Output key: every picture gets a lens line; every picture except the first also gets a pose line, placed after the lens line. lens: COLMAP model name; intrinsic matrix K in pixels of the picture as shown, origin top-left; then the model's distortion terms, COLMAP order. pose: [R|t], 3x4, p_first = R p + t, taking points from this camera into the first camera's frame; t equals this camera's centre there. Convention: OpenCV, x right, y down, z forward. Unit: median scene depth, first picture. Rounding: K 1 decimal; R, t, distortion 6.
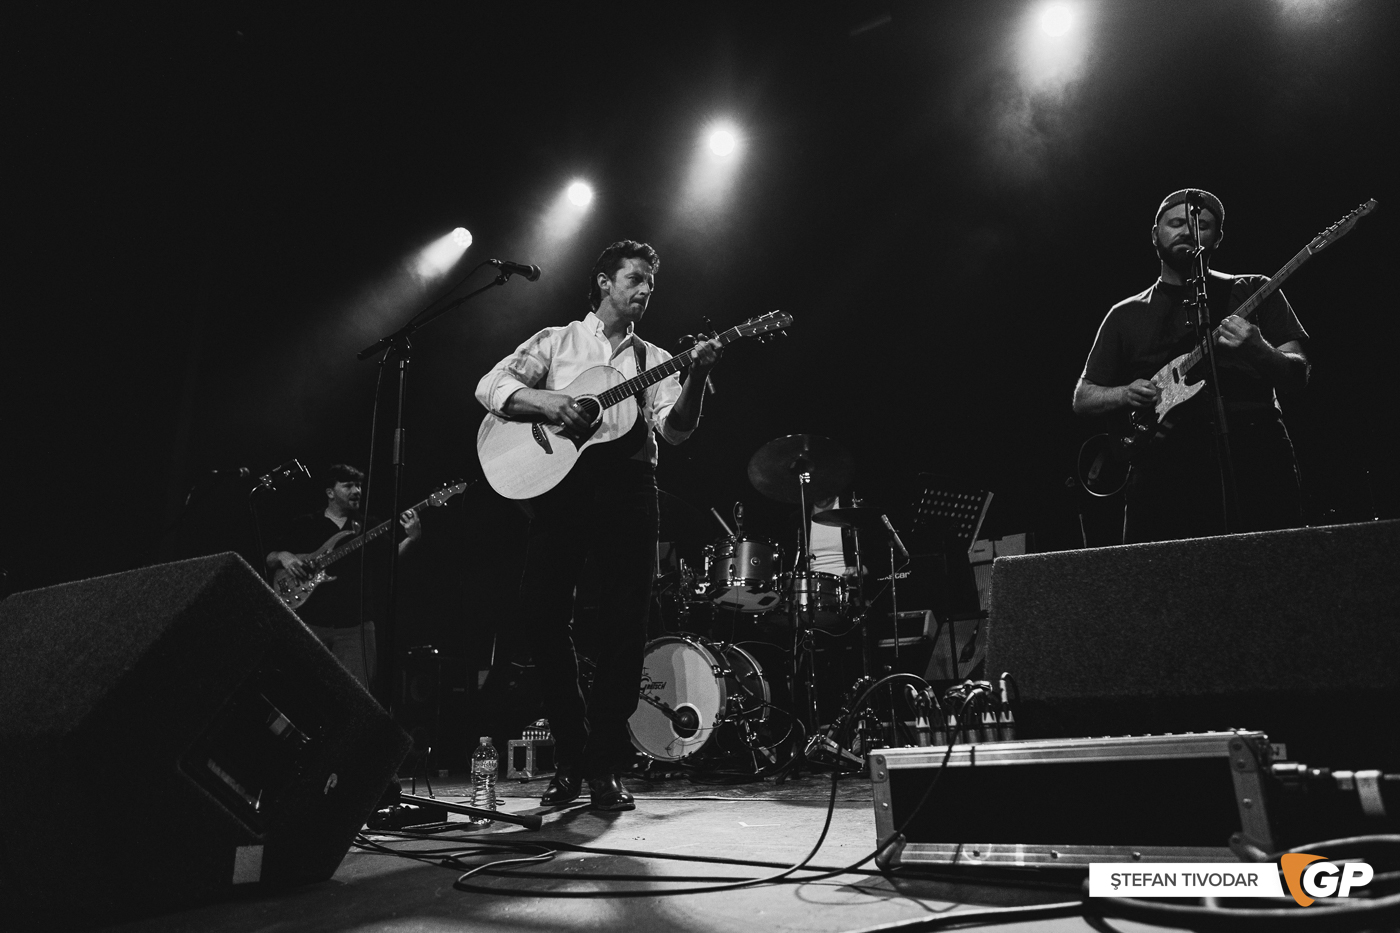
lens RADIAL K [[956.8, 0, 700.0], [0, 956.8, 466.5], [0, 0, 1]] dist [-0.009751, -0.001037]
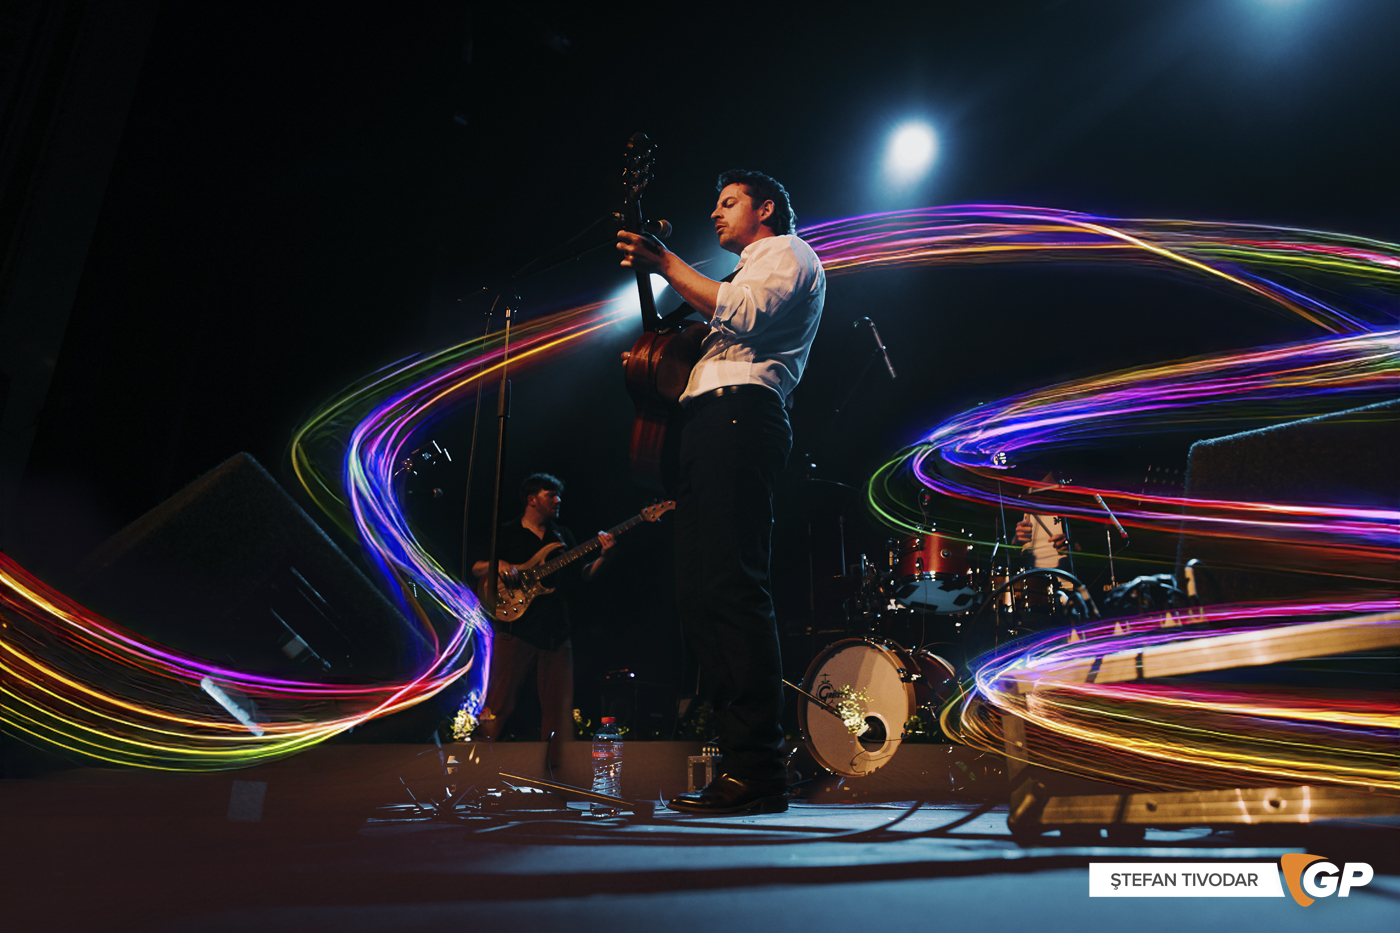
lens RADIAL K [[956.8, 0, 700.0], [0, 956.8, 466.5], [0, 0, 1]] dist [-0.009751, -0.001037]
pose [[0.970996, -0.052396, -0.233285, 0.049946], [0.039835, 0.997508, -0.058238, 0.064240], [0.235755, 0.047256, 0.970663, 0.087586]]
